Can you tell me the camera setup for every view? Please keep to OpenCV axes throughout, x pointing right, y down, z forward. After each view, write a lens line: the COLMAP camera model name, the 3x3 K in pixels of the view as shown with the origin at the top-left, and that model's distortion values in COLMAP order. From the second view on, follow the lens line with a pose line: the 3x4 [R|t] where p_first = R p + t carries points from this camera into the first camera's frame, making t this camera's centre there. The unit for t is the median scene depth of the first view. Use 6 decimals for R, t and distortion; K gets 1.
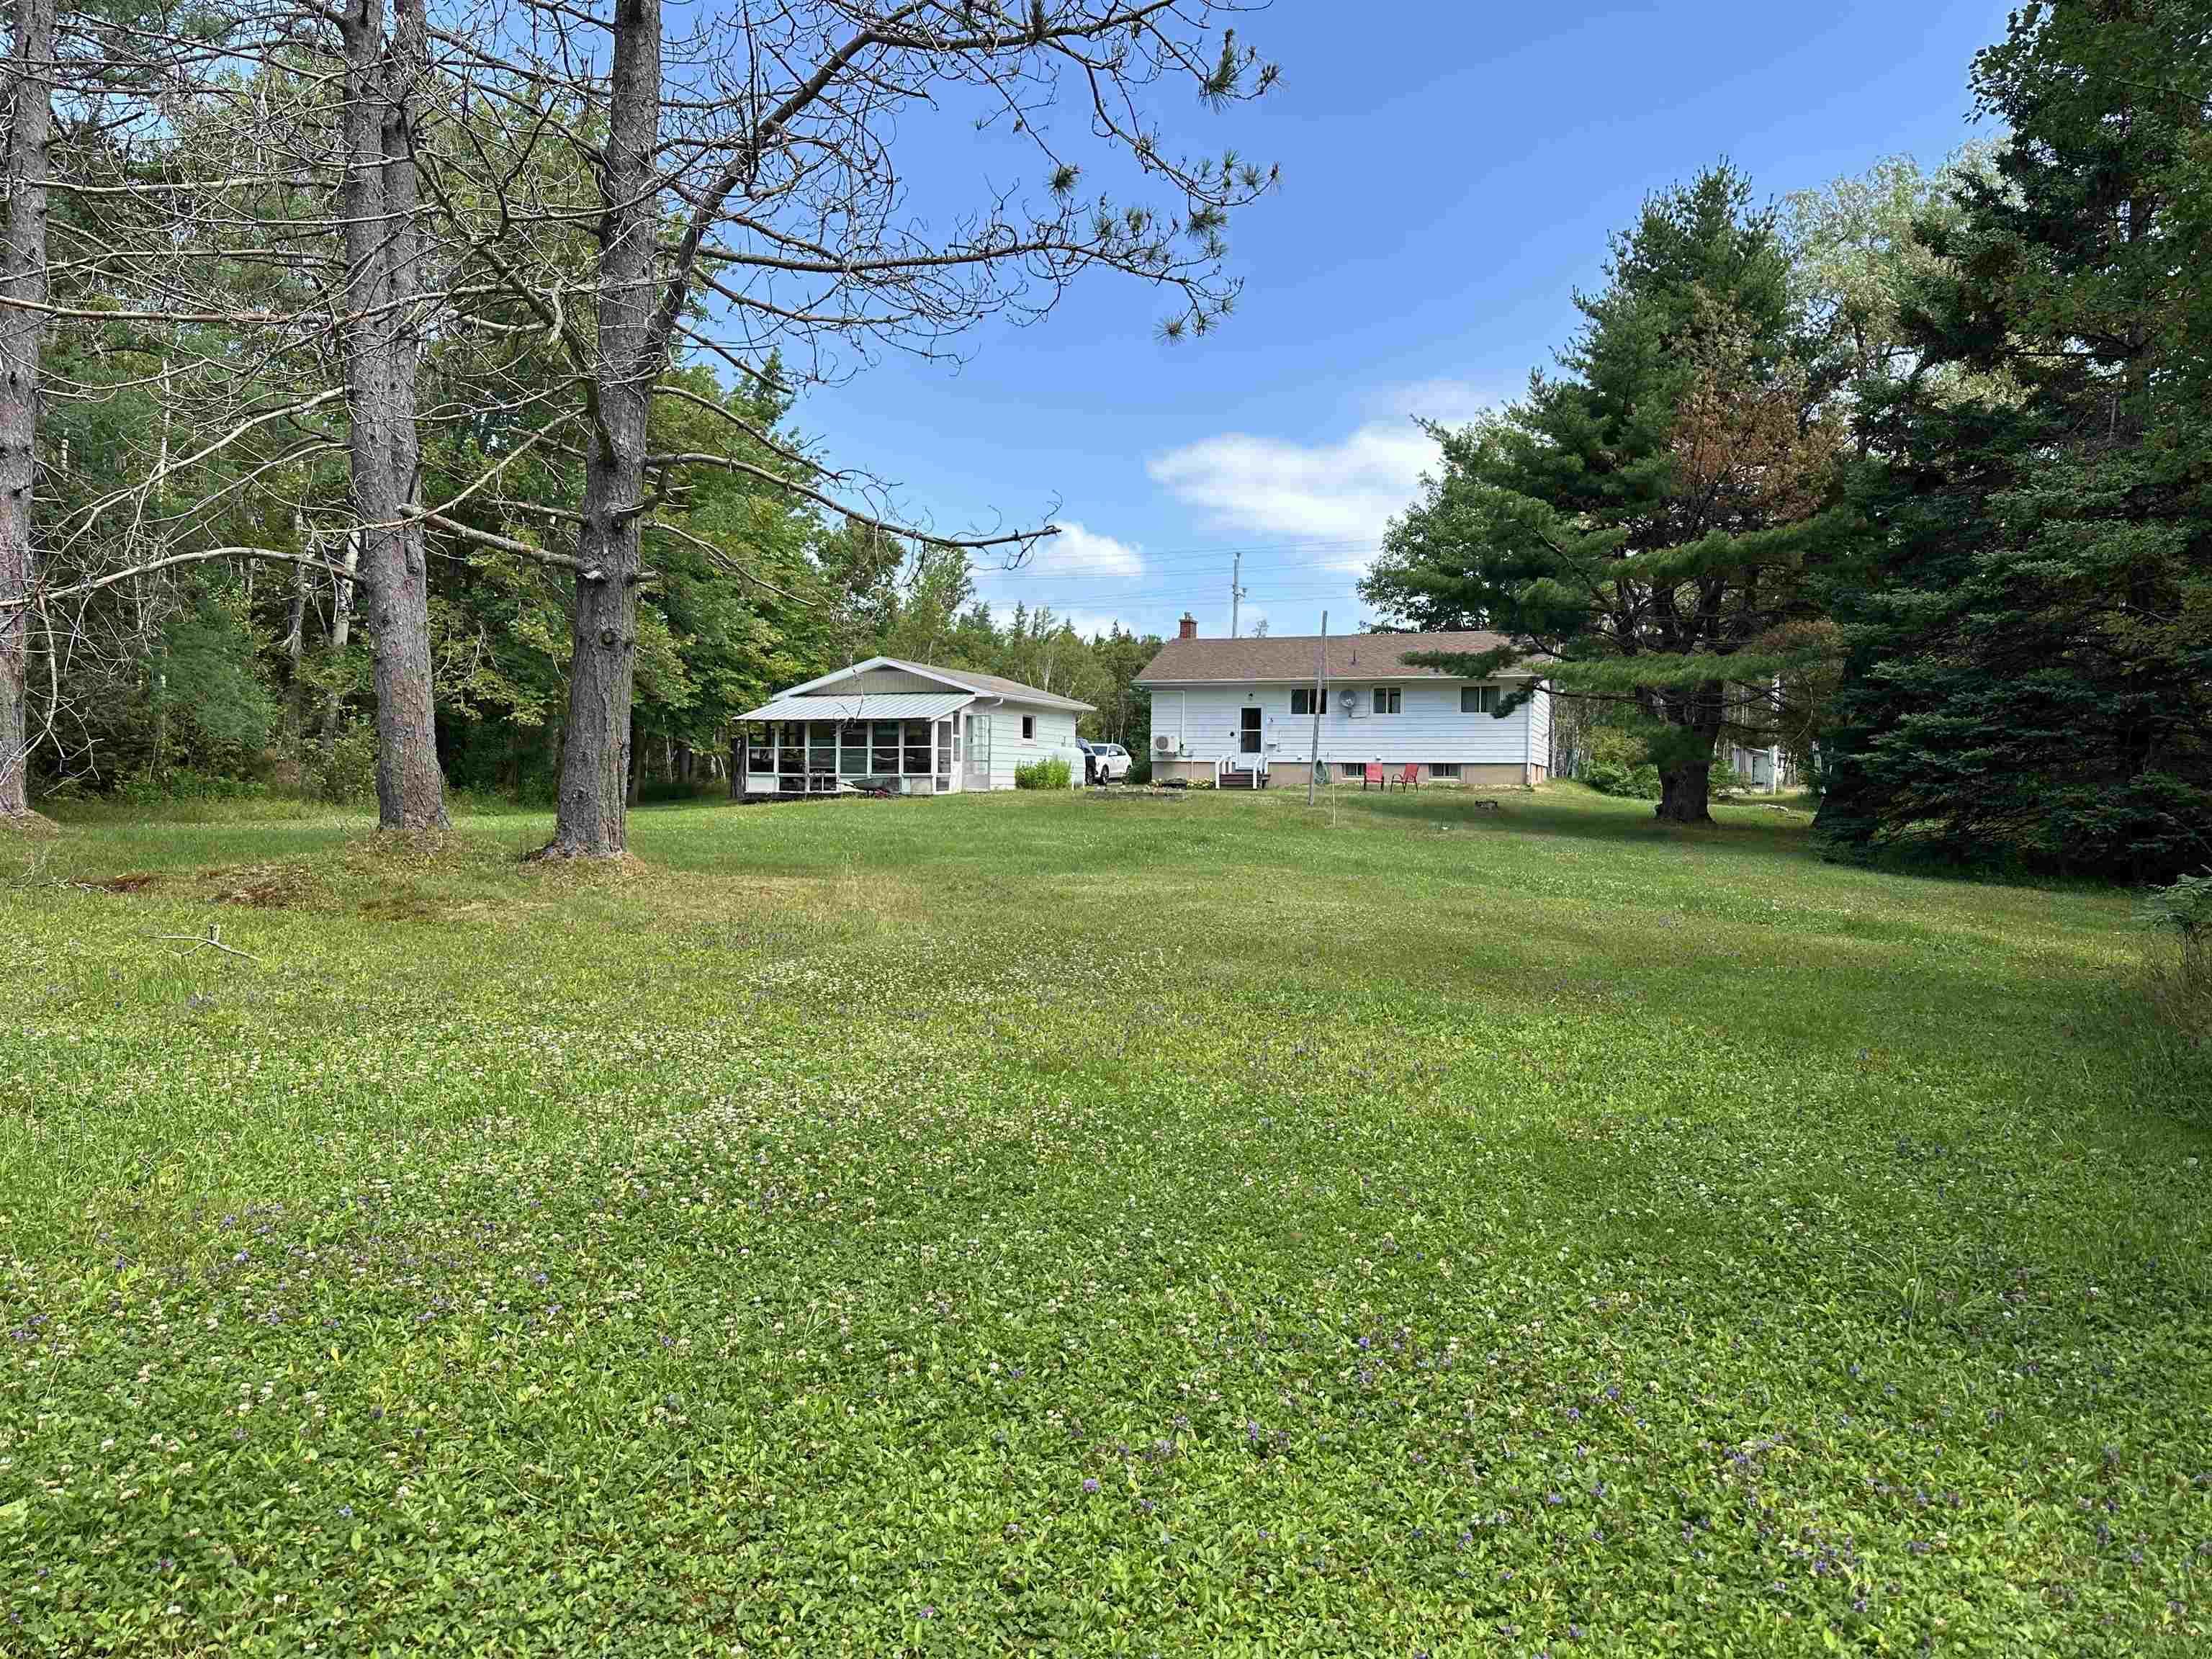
lens RADIAL K [[1543.0, 0, 1106.6], [0, 1543.0, 830.8], [0, 0, 1]] dist [-0.006360, -0.000869]
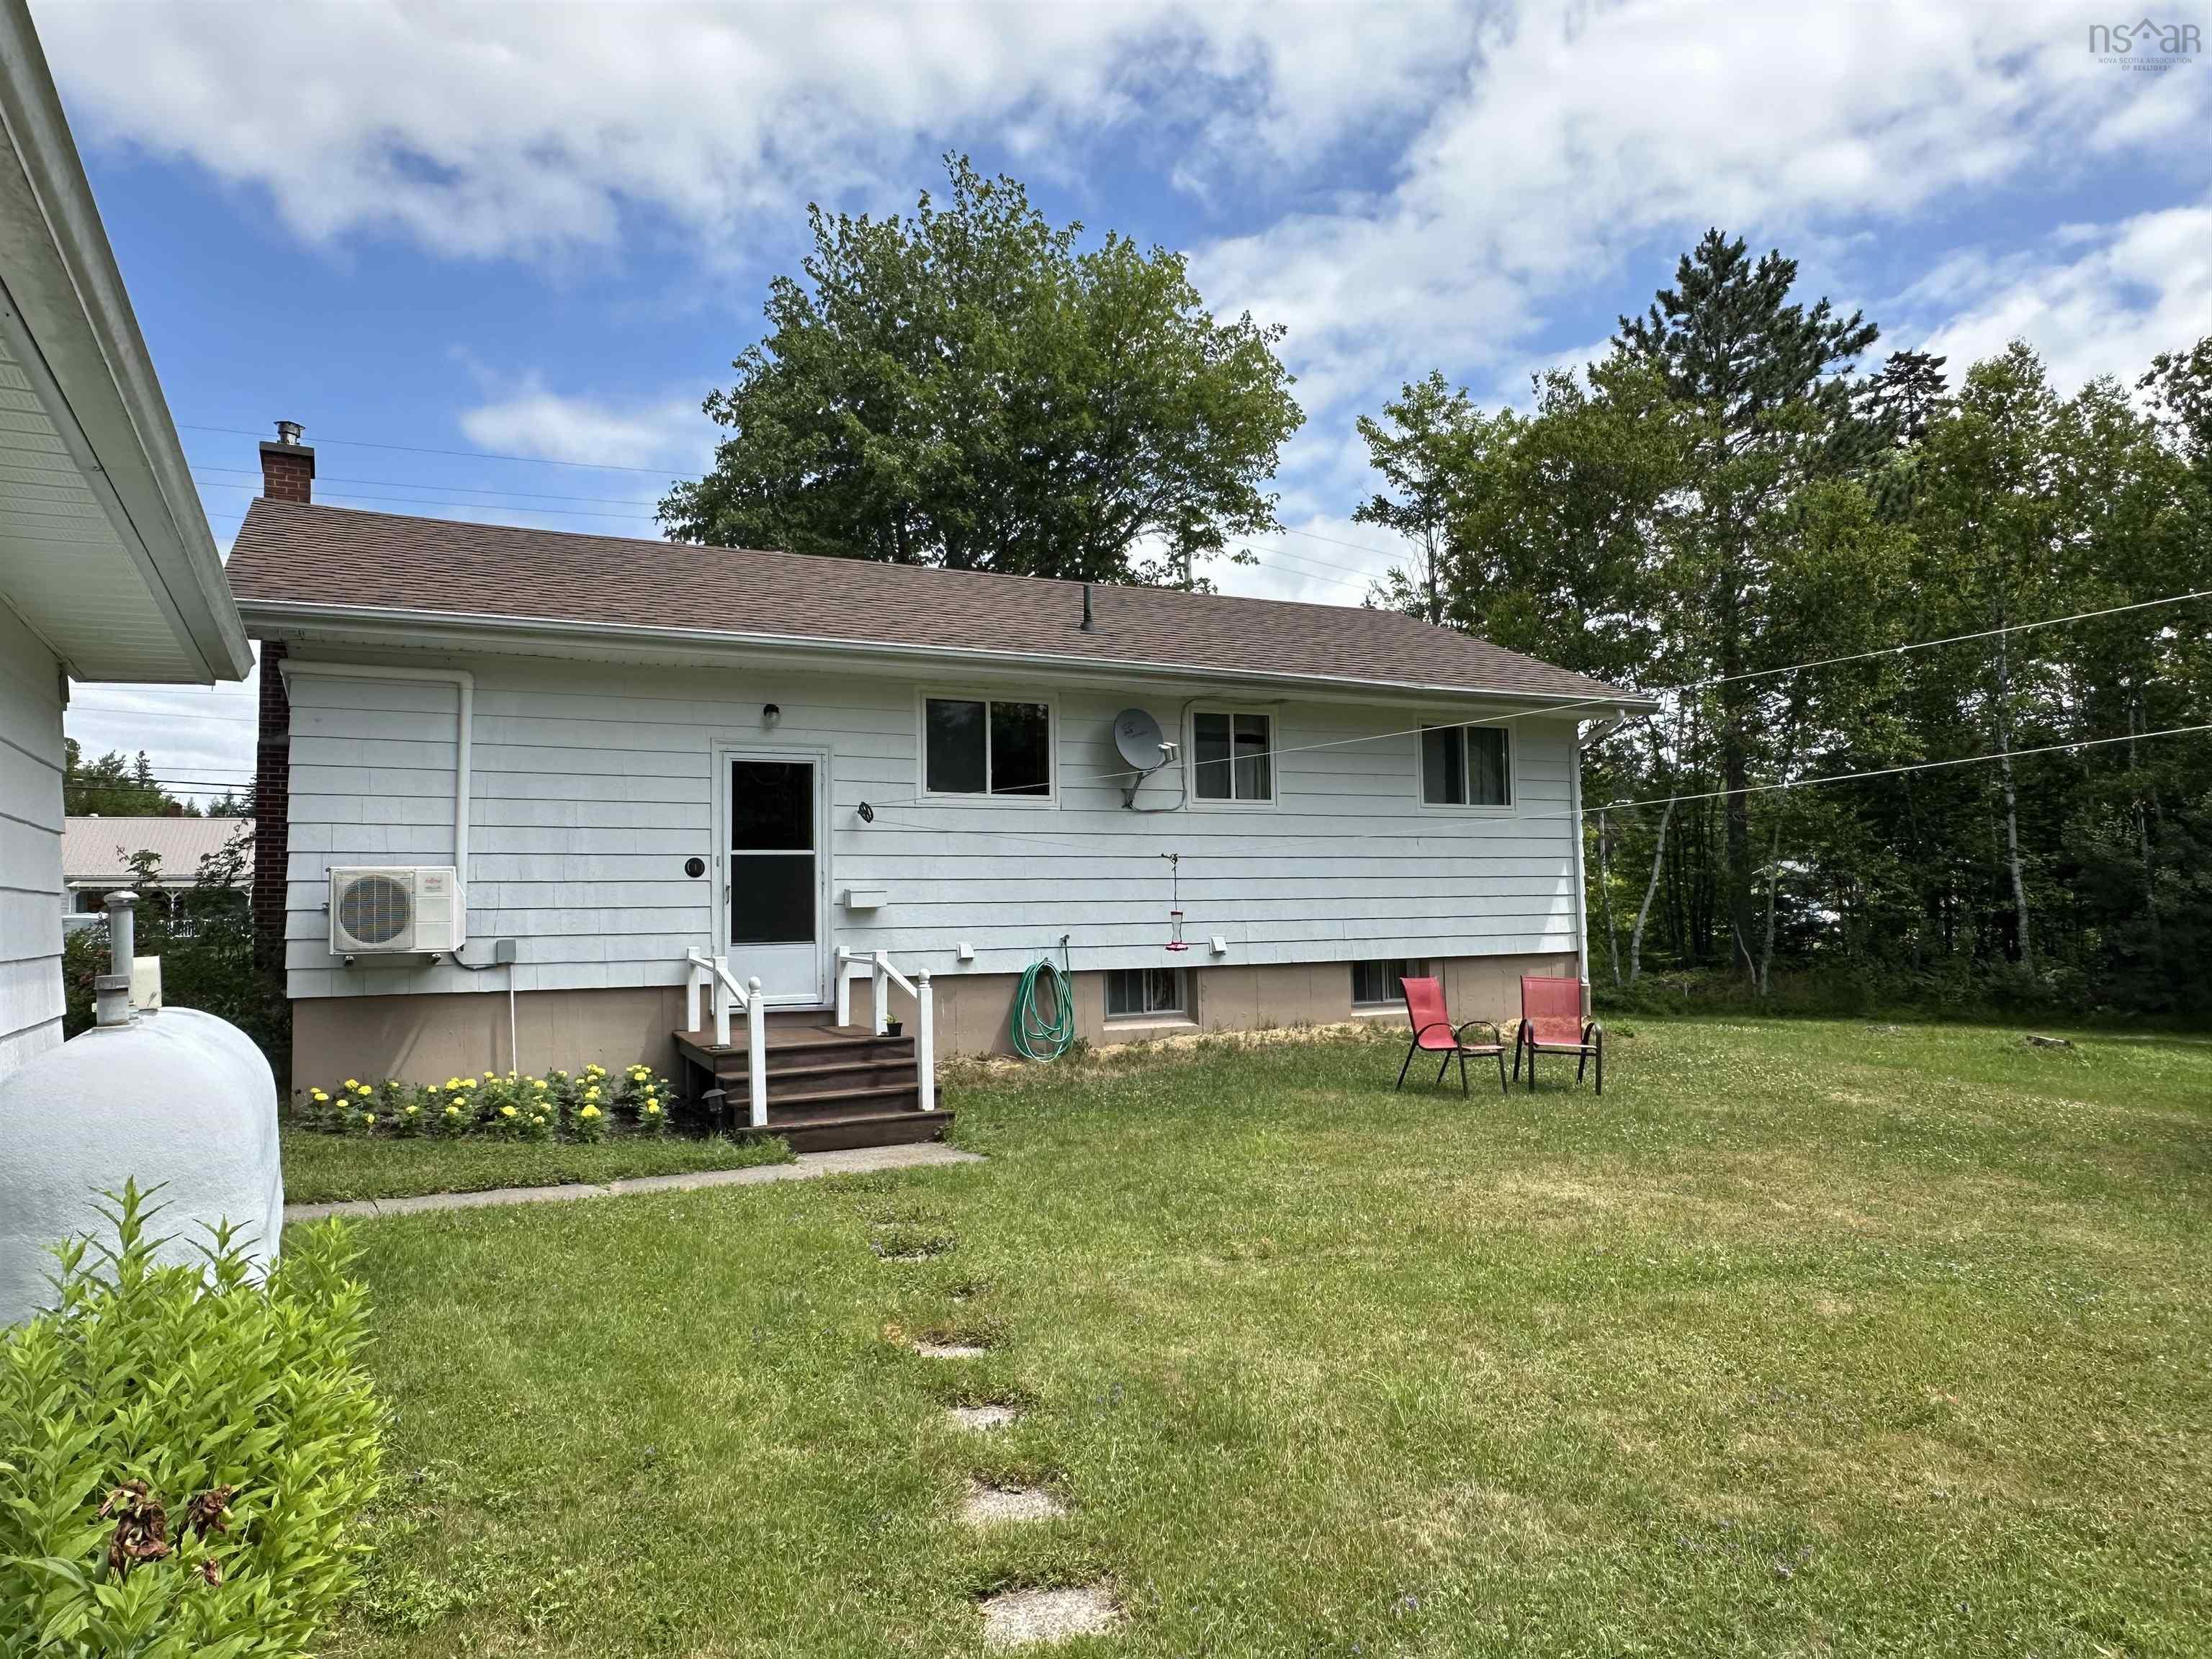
lens RADIAL K [[1478.2, 0, 1103.9], [0, 1478.2, 824.9], [0, 0, 1]] dist [-0.006416, -0.000591]
pose [[0.674988, 0.021131, 0.737526, -0.047683], [0.044203, 0.996636, -0.069010, -0.052740], [-0.736504, 0.079182, 0.671783, 0.832367]]
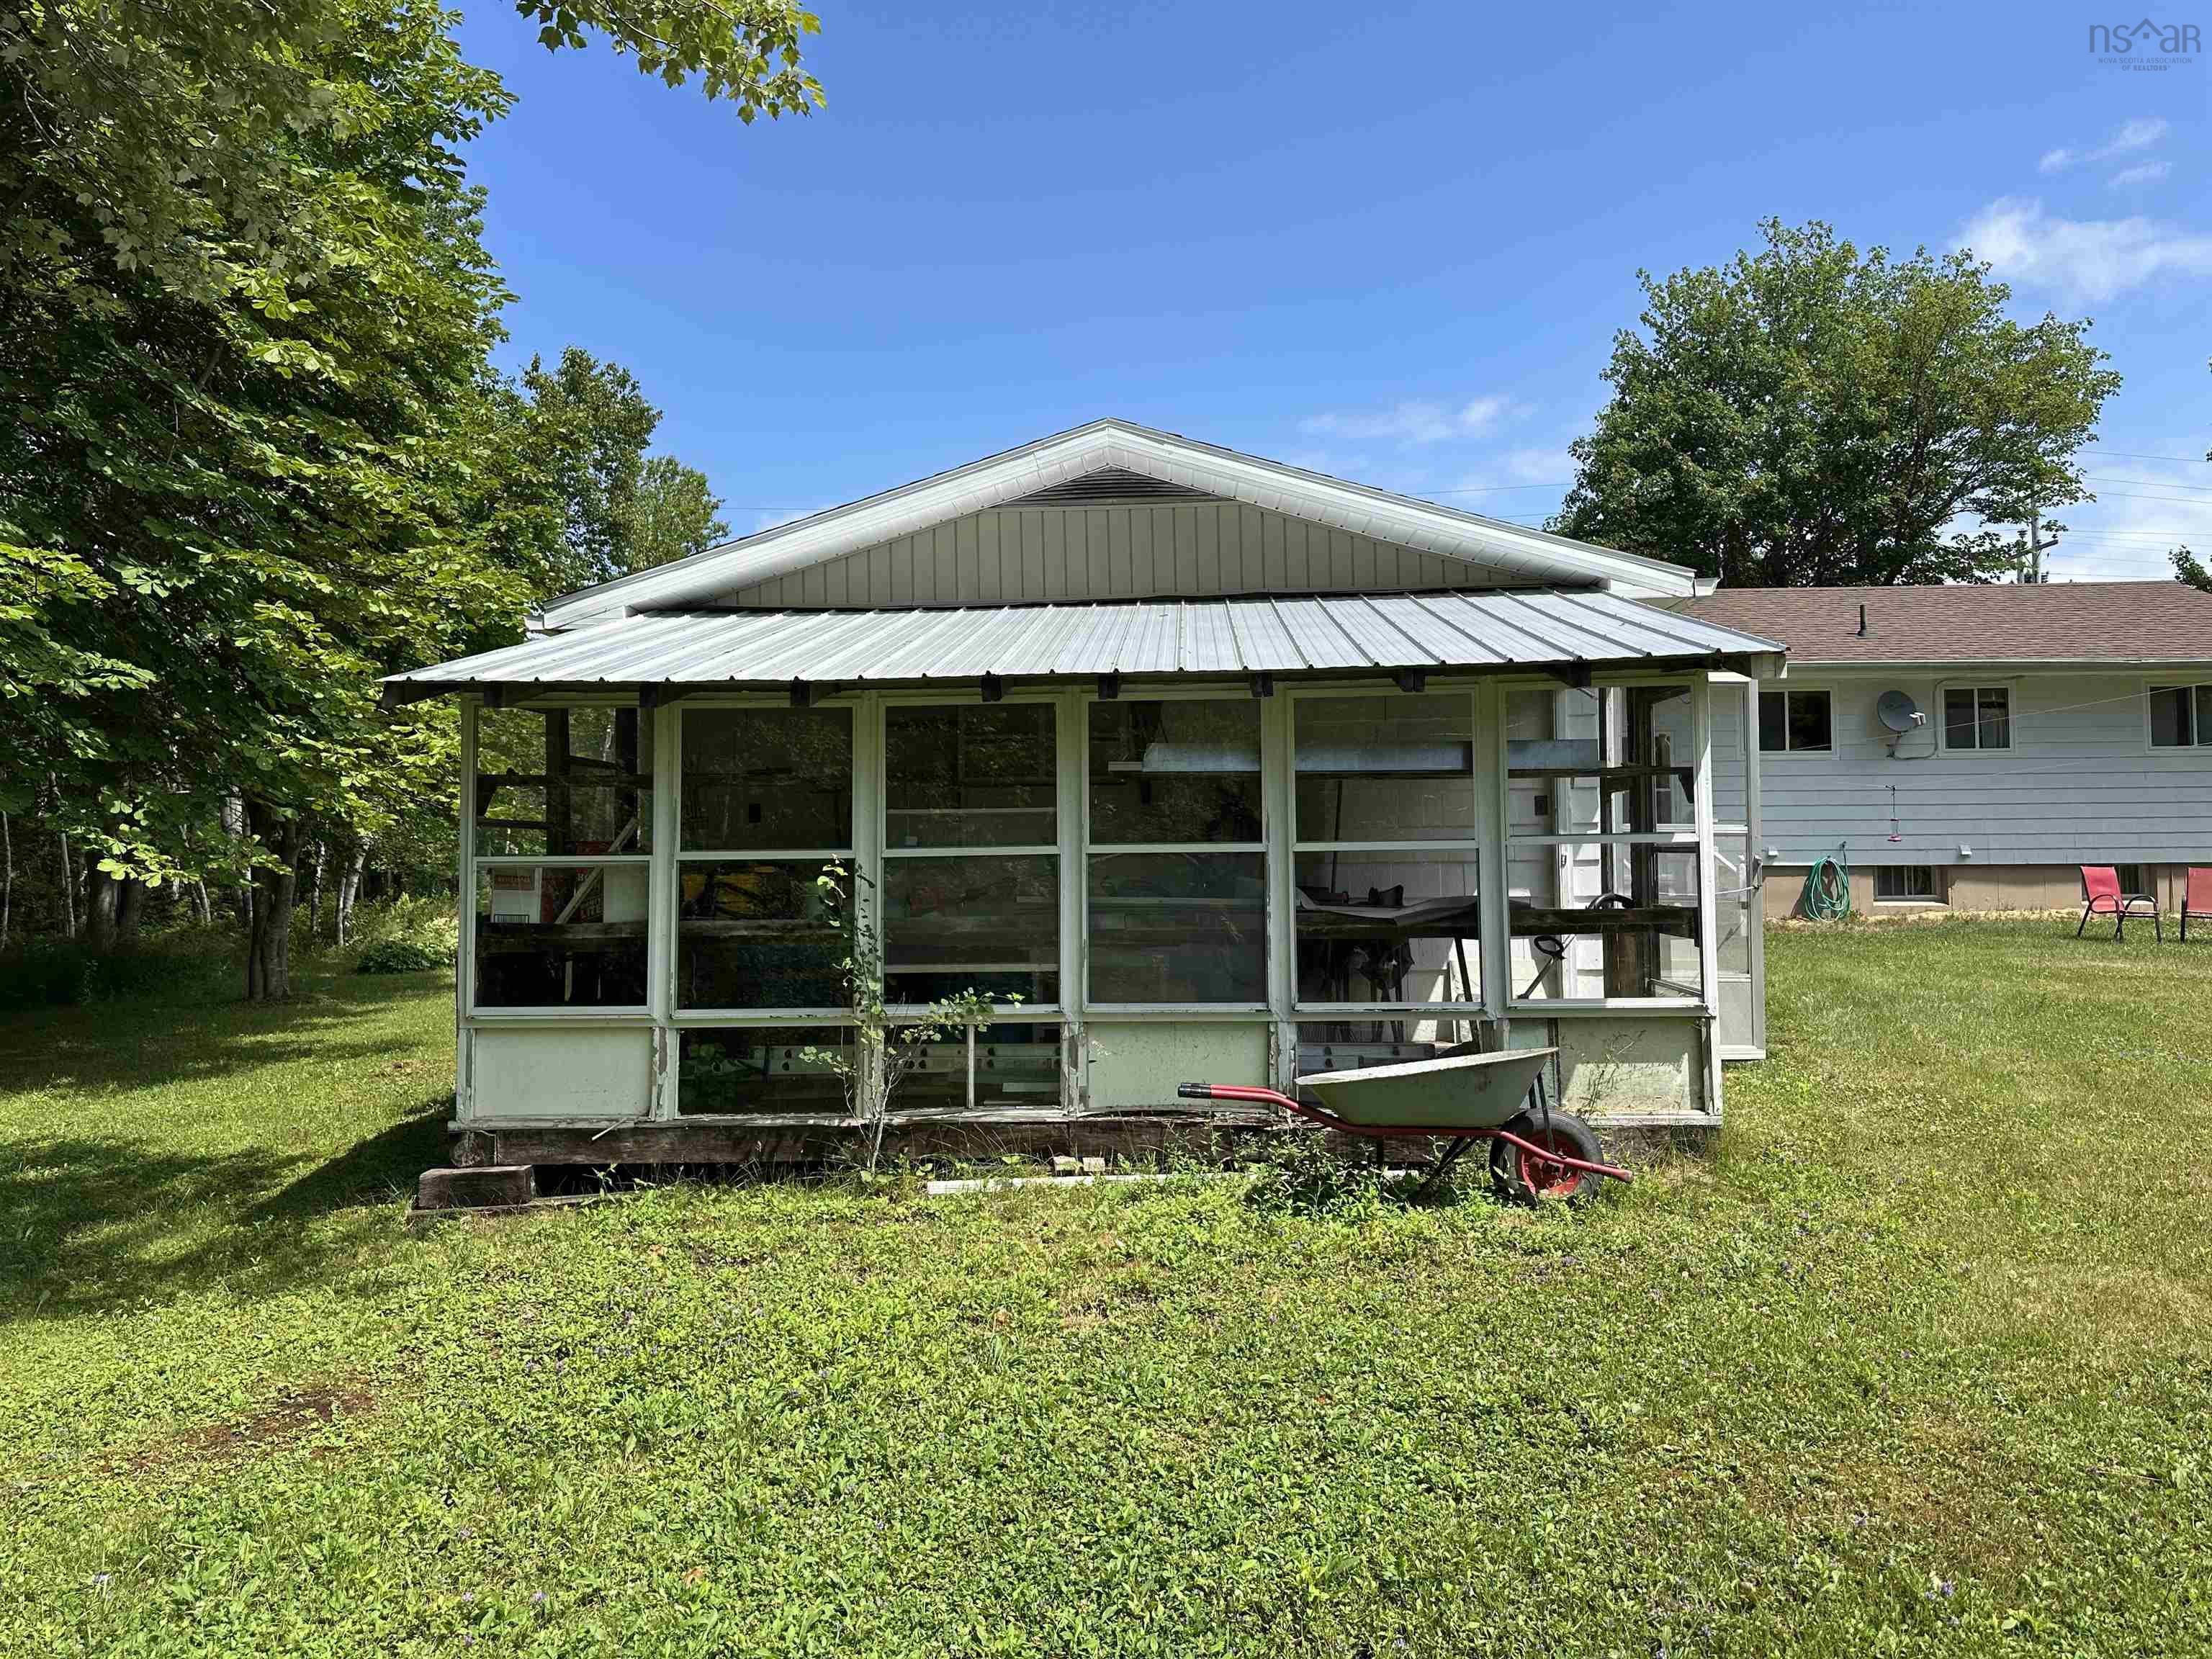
lens RADIAL K [[1543.0, 0, 1101.9], [0, 1543.0, 818.3], [0, 0, 1]] dist [-0.006360, -0.000869]
pose [[0.955516, -0.008078, 0.294827, -0.176882], [0.027347, 0.997745, -0.061294, -0.037695], [-0.293667, 0.066630, 0.953583, 0.671446]]
